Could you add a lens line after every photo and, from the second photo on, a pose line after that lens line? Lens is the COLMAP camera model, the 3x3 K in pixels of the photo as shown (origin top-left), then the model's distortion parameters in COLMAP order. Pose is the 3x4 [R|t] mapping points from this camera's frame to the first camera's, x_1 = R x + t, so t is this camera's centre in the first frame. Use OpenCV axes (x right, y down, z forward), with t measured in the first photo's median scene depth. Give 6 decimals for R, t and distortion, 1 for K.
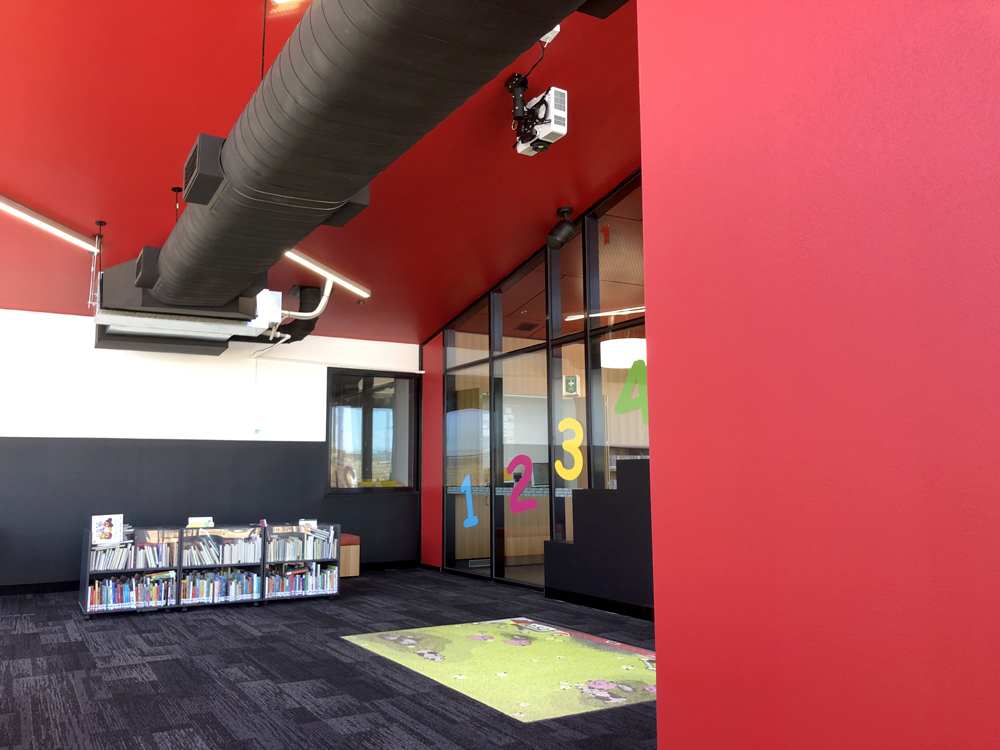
lens RADIAL K [[820.3, 0, 500.0], [0, 820.3, 375.0], [0, 0, 1]] dist [0.022147, -0.010922]
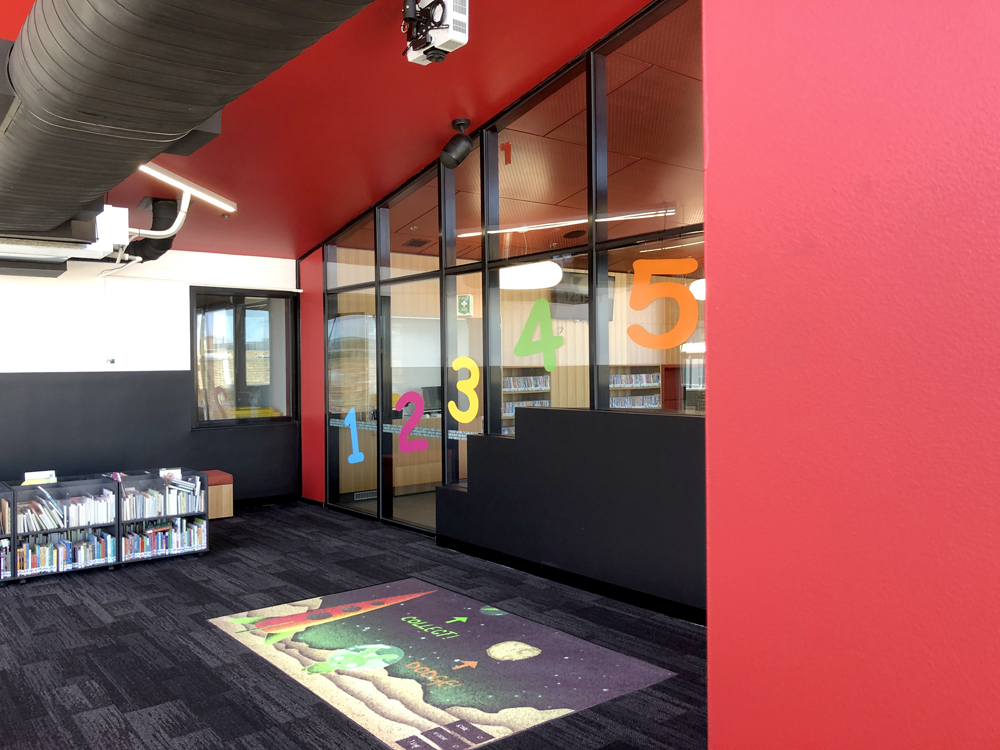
lens RADIAL K [[825.2, 0, 489.3], [0, 825.2, 364.8], [0, 0, 1]] dist [0.003810, 0.050175]
pose [[0.992225, -0.004338, 0.124381, -0.001941], [-0.011381, 0.992042, 0.125394, -0.054076], [-0.123935, -0.125835, 0.984279, 0.094561]]
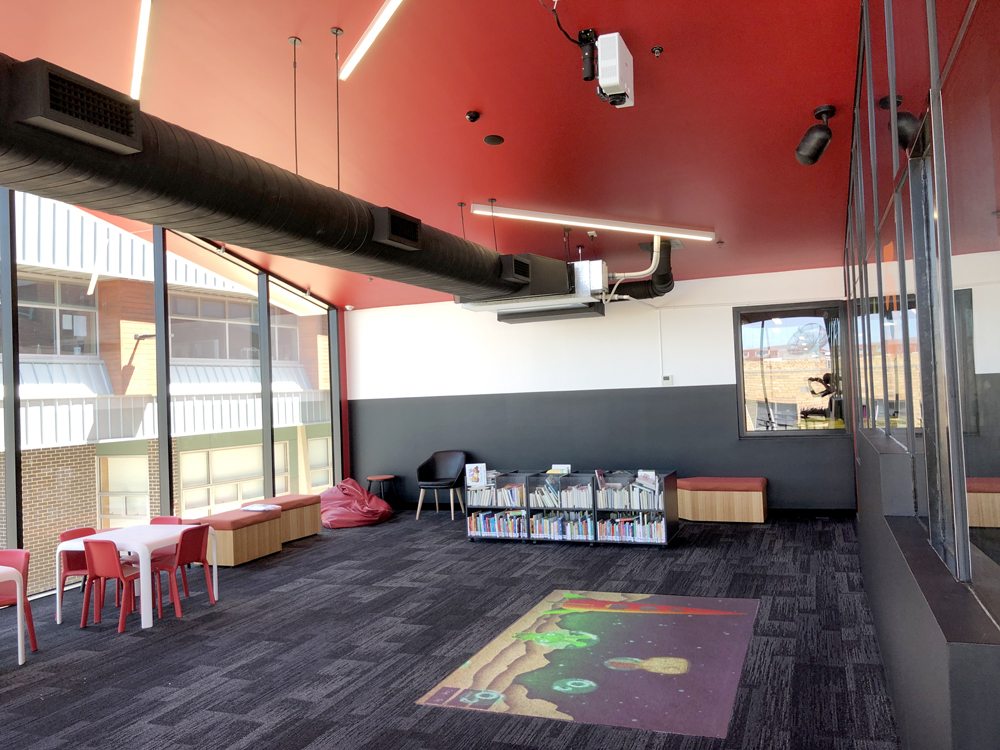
lens RADIAL K [[820.3, 0, 500.0], [0, 820.3, 375.0], [0, 0, 1]] dist [0.022147, -0.010922]
pose [[0.626379, -0.032678, -0.778834, 0.496921], [0.132575, 0.989031, 0.065127, -0.041137], [0.768162, -0.144048, 0.623840, 0.225172]]
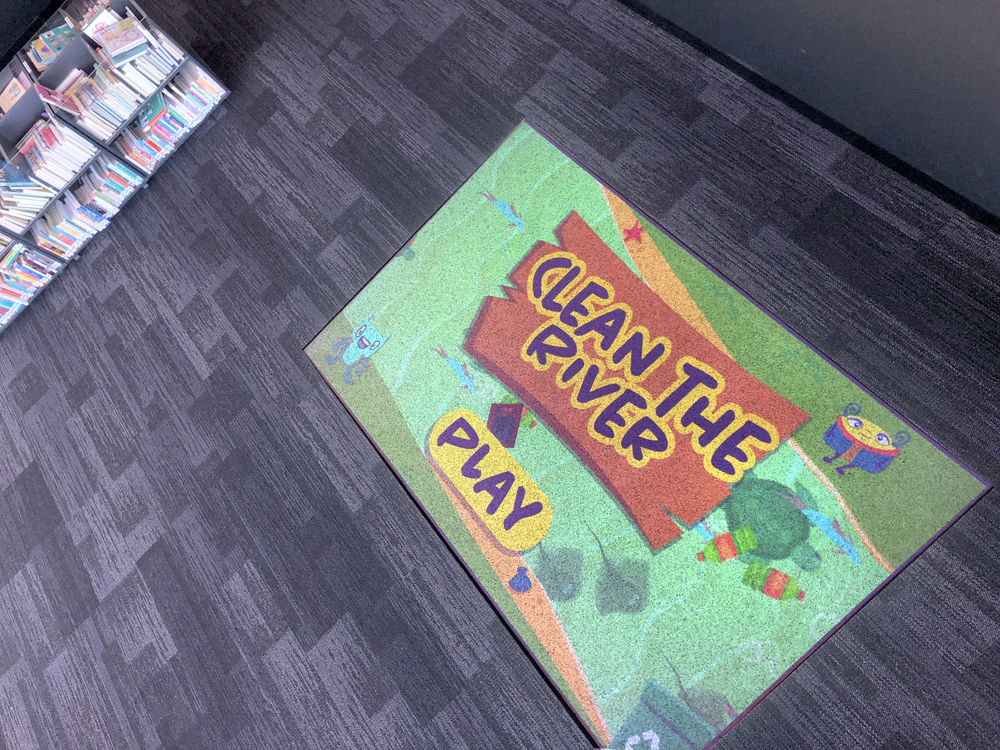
lens RADIAL K [[820.3, 0, 500.0], [0, 820.3, 375.0], [0, 0, 1]] dist [0.022147, -0.010922]
pose [[0.908503, -0.285948, -0.304723, 0.122915], [0.368224, 0.203036, 0.907297, -0.187435], [-0.197570, -0.936488, 0.289752, 0.585622]]
